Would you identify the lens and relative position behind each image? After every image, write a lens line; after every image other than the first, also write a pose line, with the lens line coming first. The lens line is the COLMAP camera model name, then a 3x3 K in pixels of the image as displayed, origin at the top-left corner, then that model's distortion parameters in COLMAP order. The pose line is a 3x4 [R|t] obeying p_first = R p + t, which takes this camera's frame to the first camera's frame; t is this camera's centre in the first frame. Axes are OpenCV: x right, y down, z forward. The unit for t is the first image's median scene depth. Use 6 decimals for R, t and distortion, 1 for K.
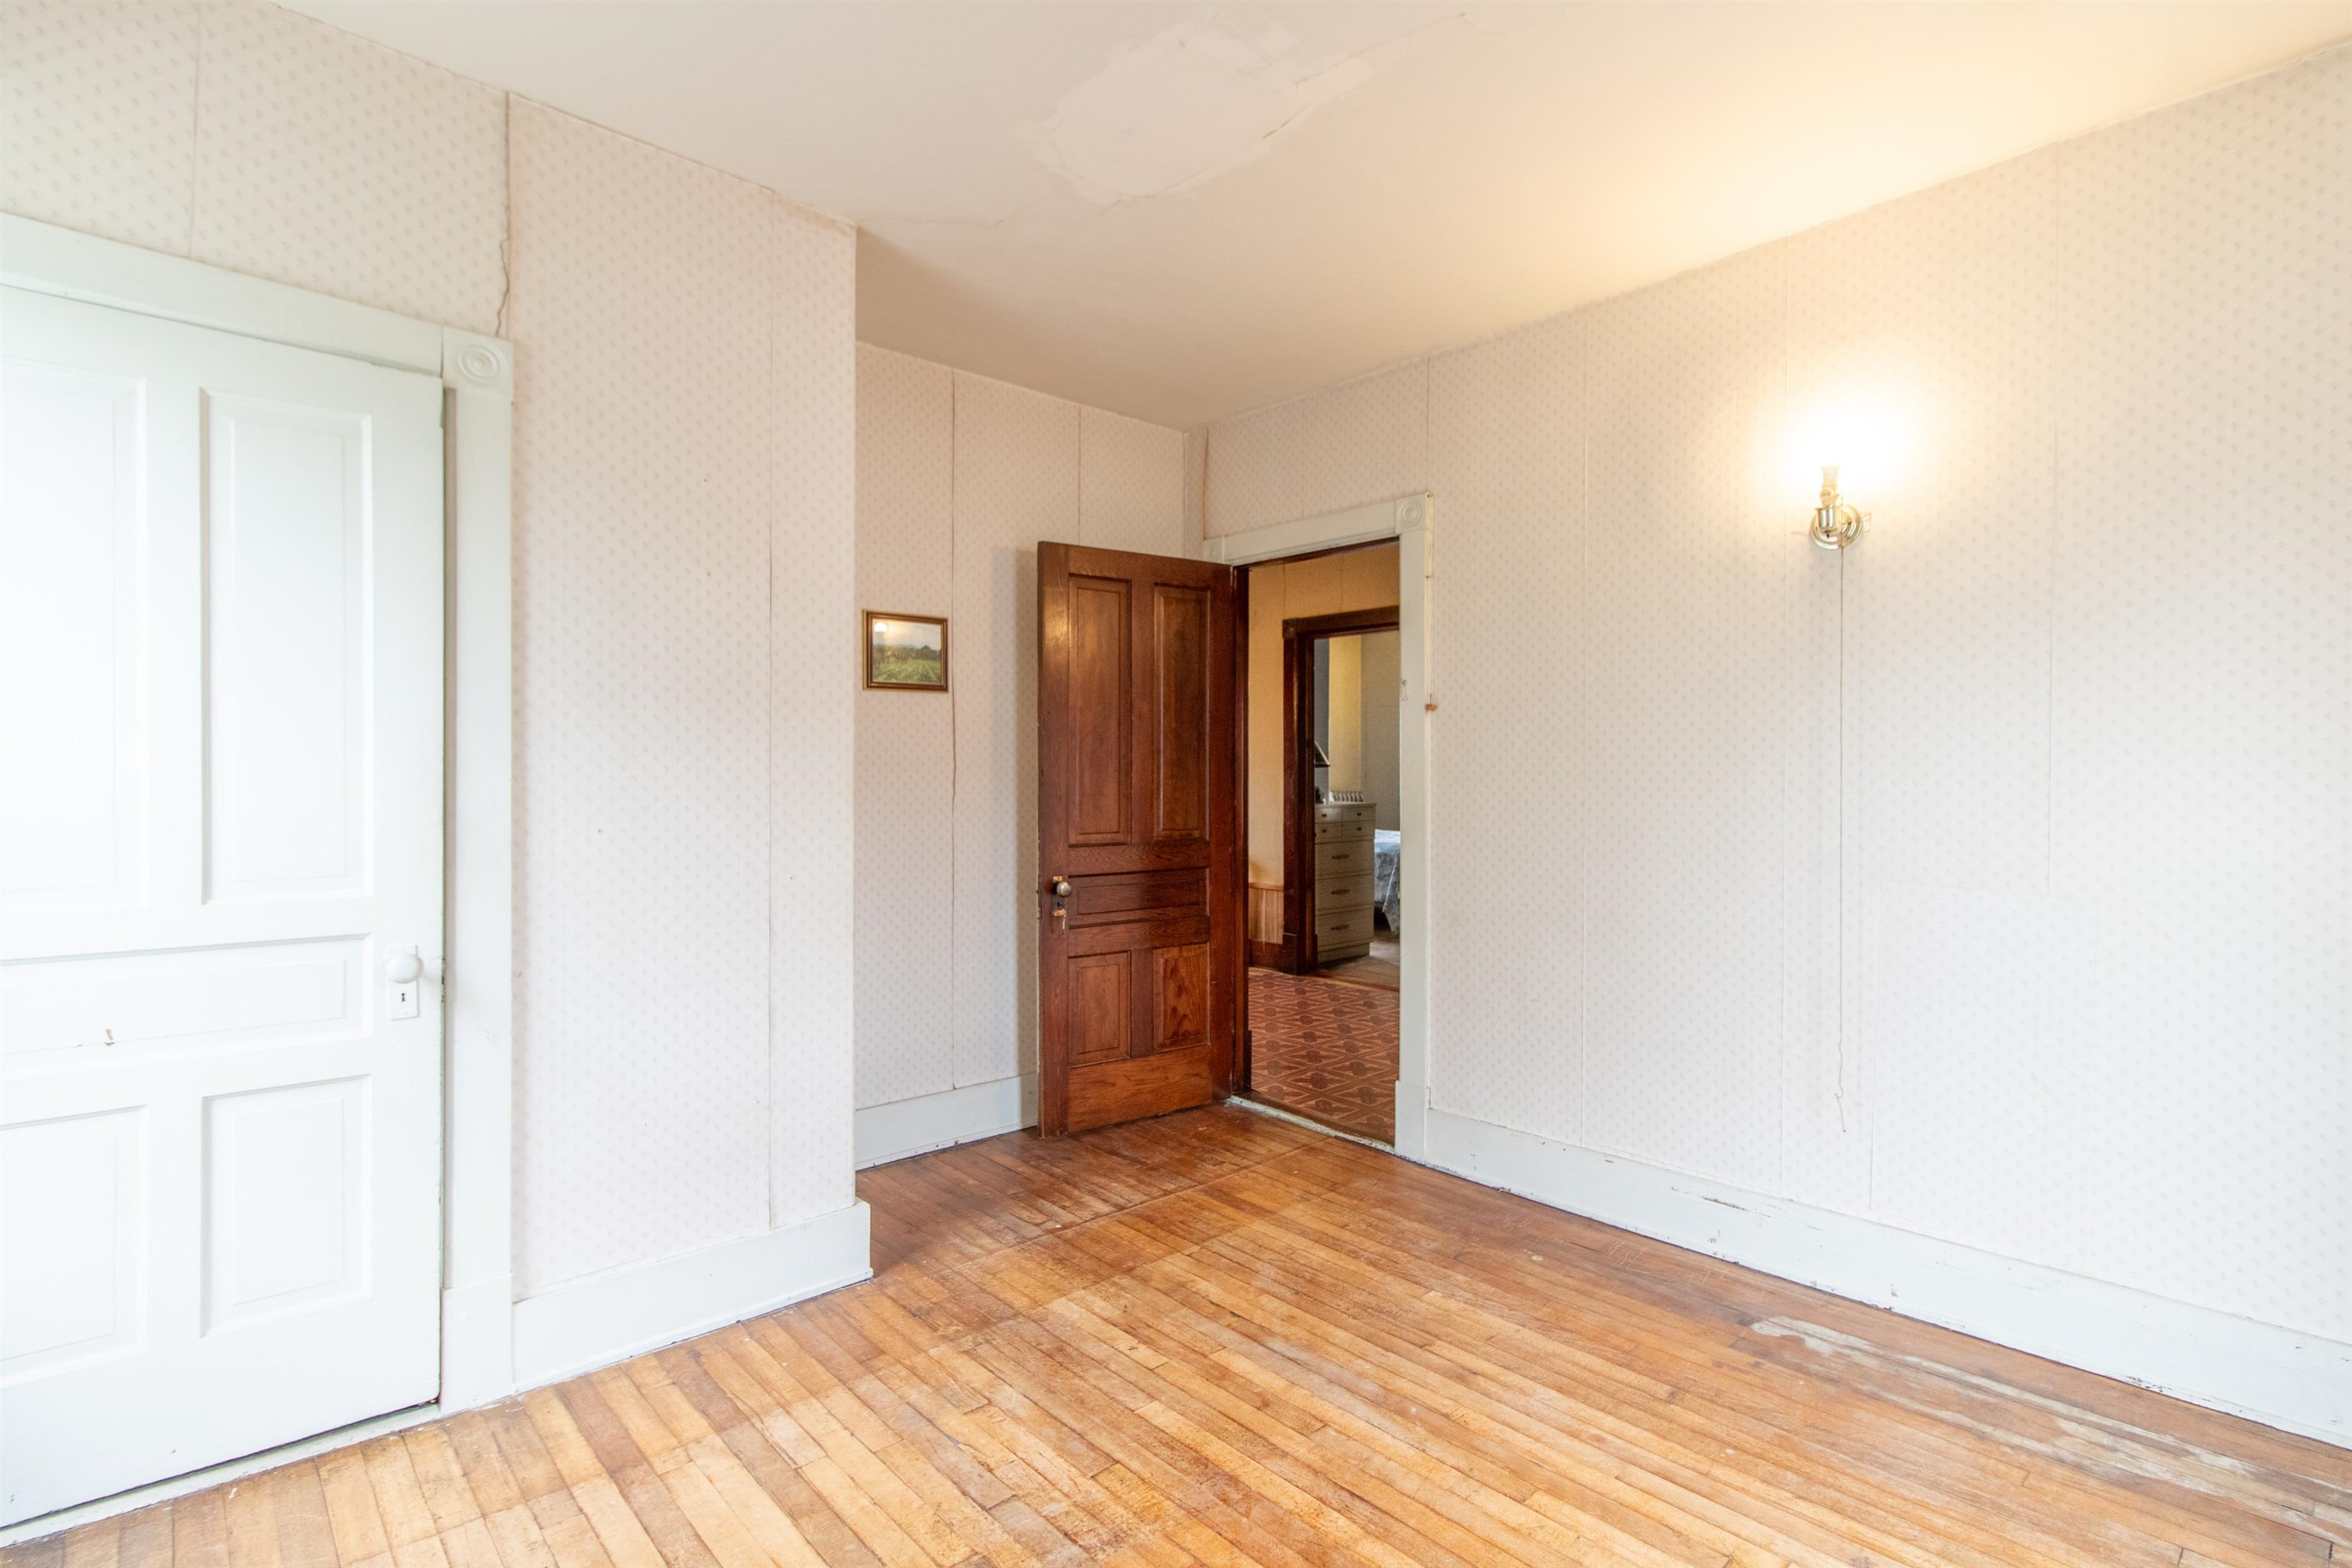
lens RADIAL K [[1111.4, 0, 1176.3], [0, 1111.4, 784.7], [0, 0, 1]] dist [0.001617, 0.000250]
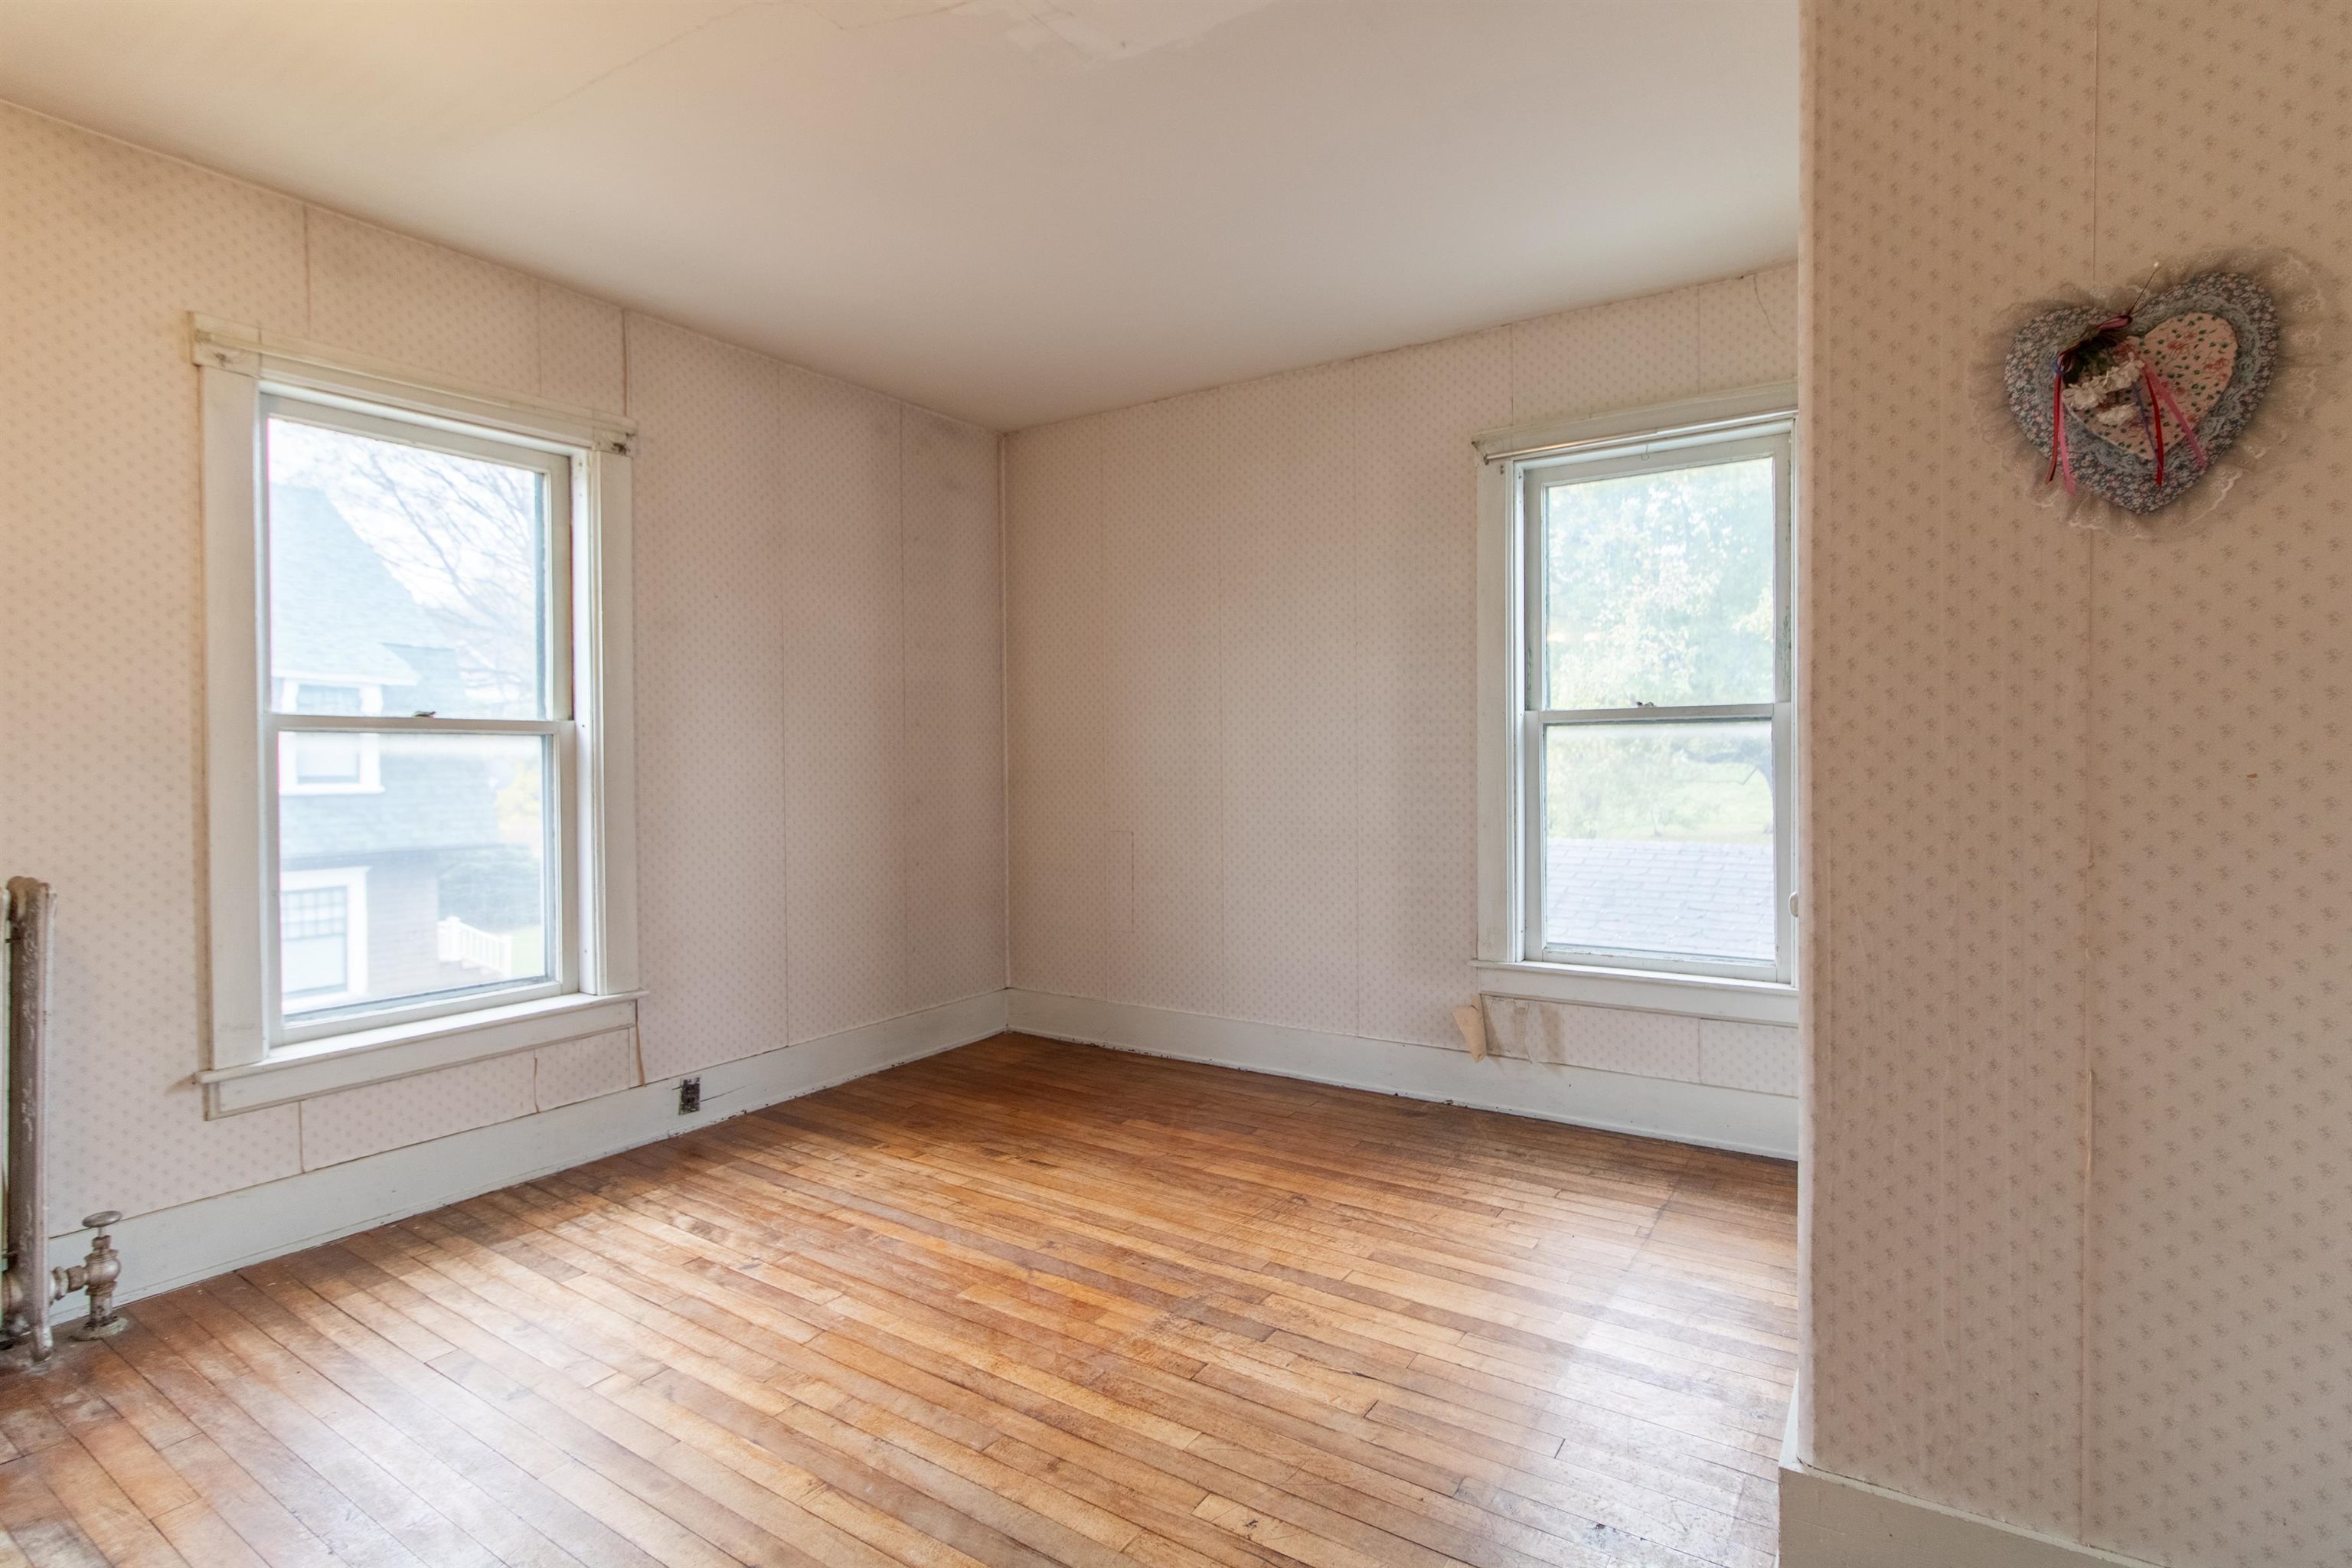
lens RADIAL K [[1111.4, 0, 1176.7], [0, 1111.4, 767.7], [0, 0, 1]] dist [0.001617, 0.000250]
pose [[-0.968288, 0.006568, -0.249749, 0.212247], [0.002802, 0.999877, 0.015432, 0.030753], [0.249819, 0.014243, -0.968188, 1.988174]]
